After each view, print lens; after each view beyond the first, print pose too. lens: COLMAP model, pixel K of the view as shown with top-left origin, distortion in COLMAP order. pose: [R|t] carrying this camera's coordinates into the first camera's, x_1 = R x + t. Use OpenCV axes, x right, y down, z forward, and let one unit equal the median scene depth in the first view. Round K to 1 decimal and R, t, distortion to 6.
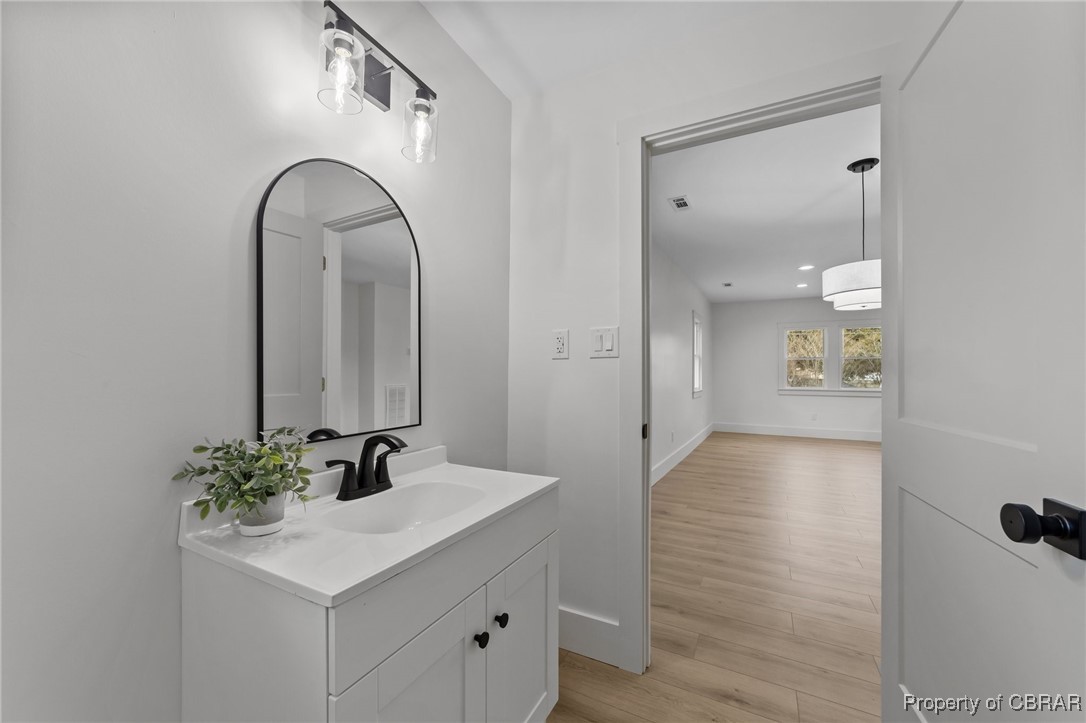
lens RADIAL K [[413.8, 0, 541.5], [0, 413.8, 369.3], [0, 0, 1]] dist [-0.017552, 0.006200]
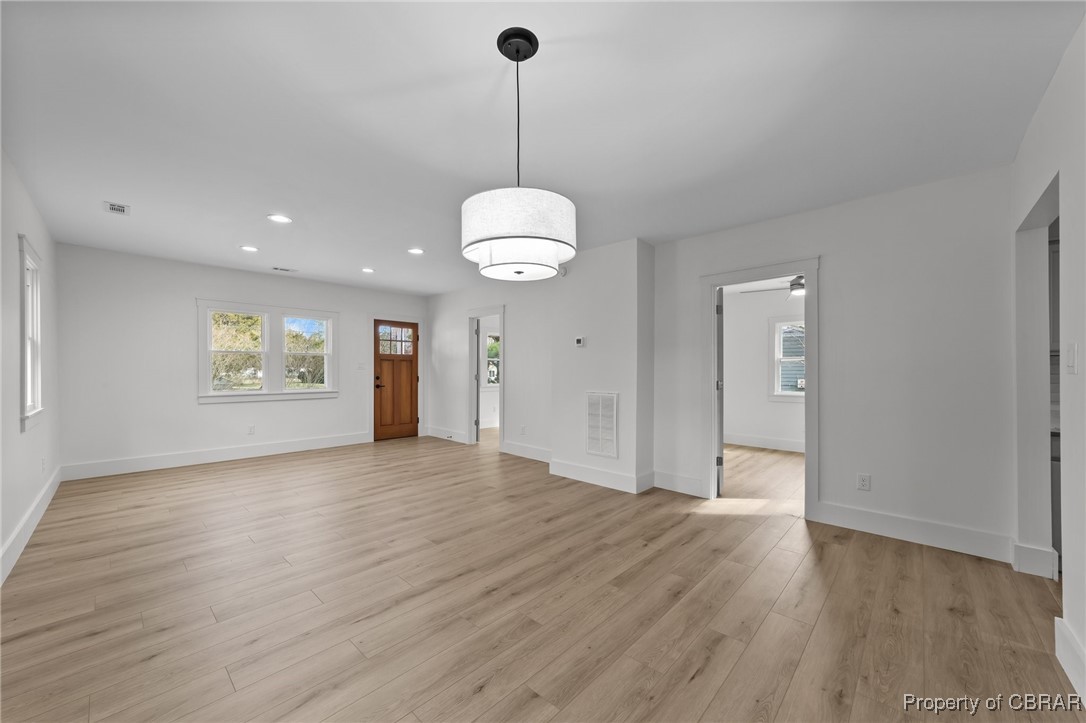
lens RADIAL K [[413.8, 0, 541.5], [0, 413.8, 369.3], [0, 0, 1]] dist [-0.017552, 0.006200]
pose [[0.255675, -0.002185, 0.966760, 0.080768], [-0.007941, 0.999959, 0.004361, -0.003996], [-0.966730, -0.008792, 0.255647, 0.337818]]
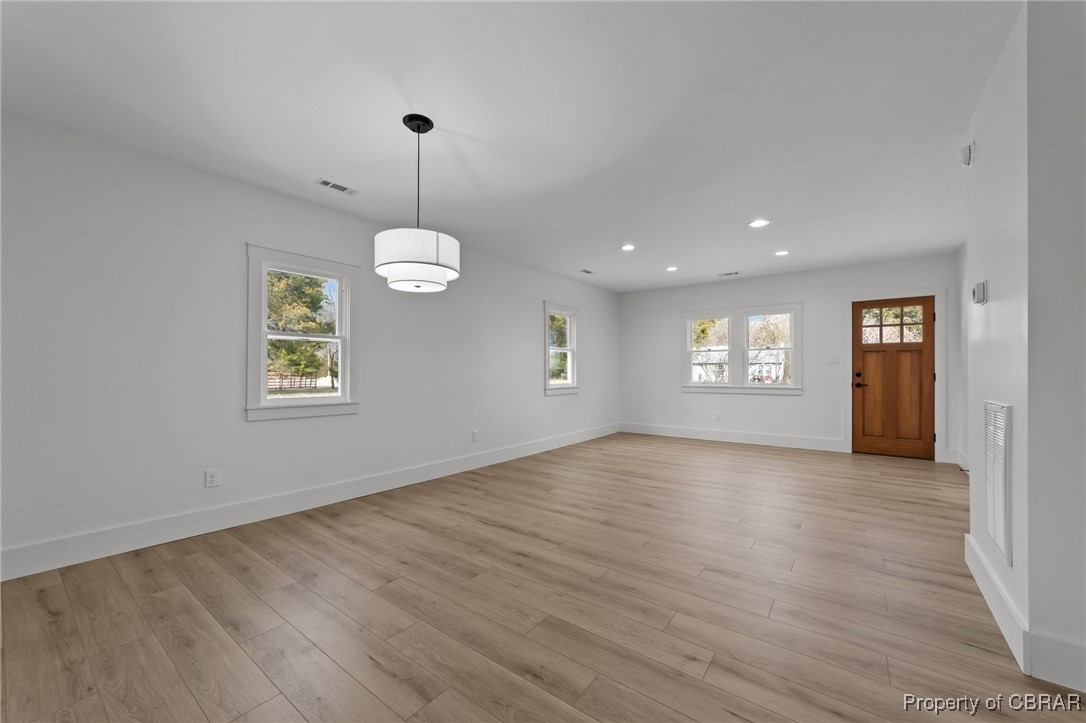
lens RADIAL K [[413.8, 0, 541.5], [0, 413.8, 369.3], [0, 0, 1]] dist [-0.017552, 0.006200]
pose [[0.989099, -0.006353, -0.147116, 0.488770], [0.007043, 0.999967, 0.004166, 0.007510], [0.147084, -0.005156, 0.989111, 0.077624]]
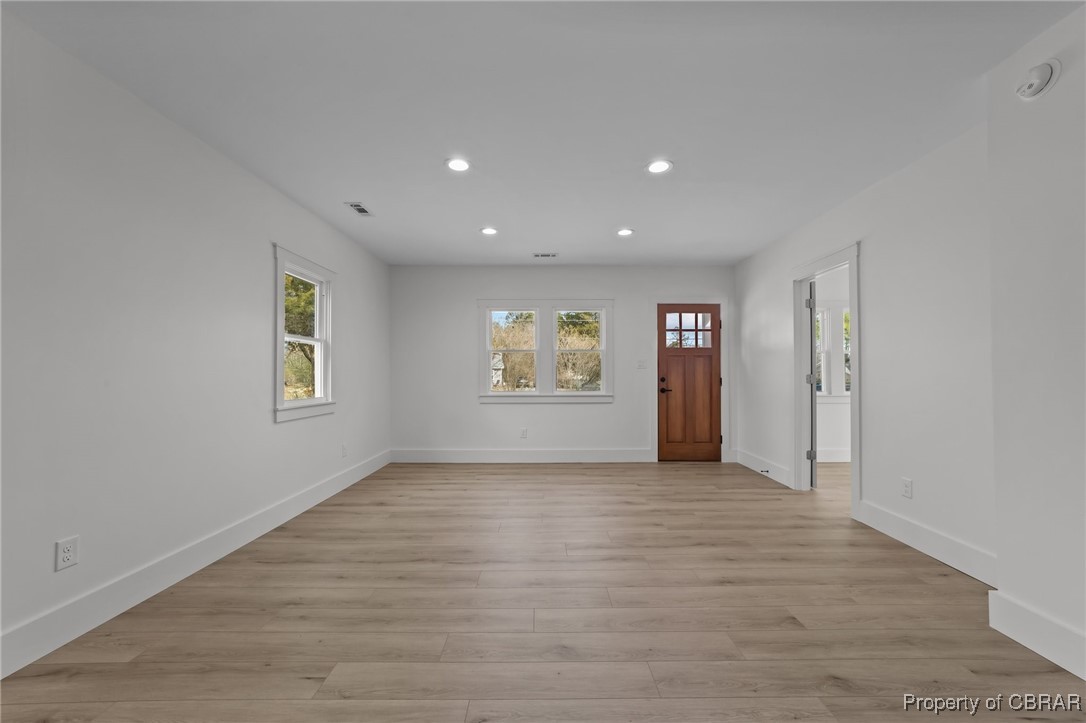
lens RADIAL K [[413.8, 0, 541.5], [0, 413.8, 369.3], [0, 0, 1]] dist [-0.017552, 0.006200]
pose [[0.879455, 0.001227, 0.475980, 0.406856], [0.001367, 0.999986, -0.005104, 0.010167], [-0.475980, 0.005140, 0.879441, 0.412916]]
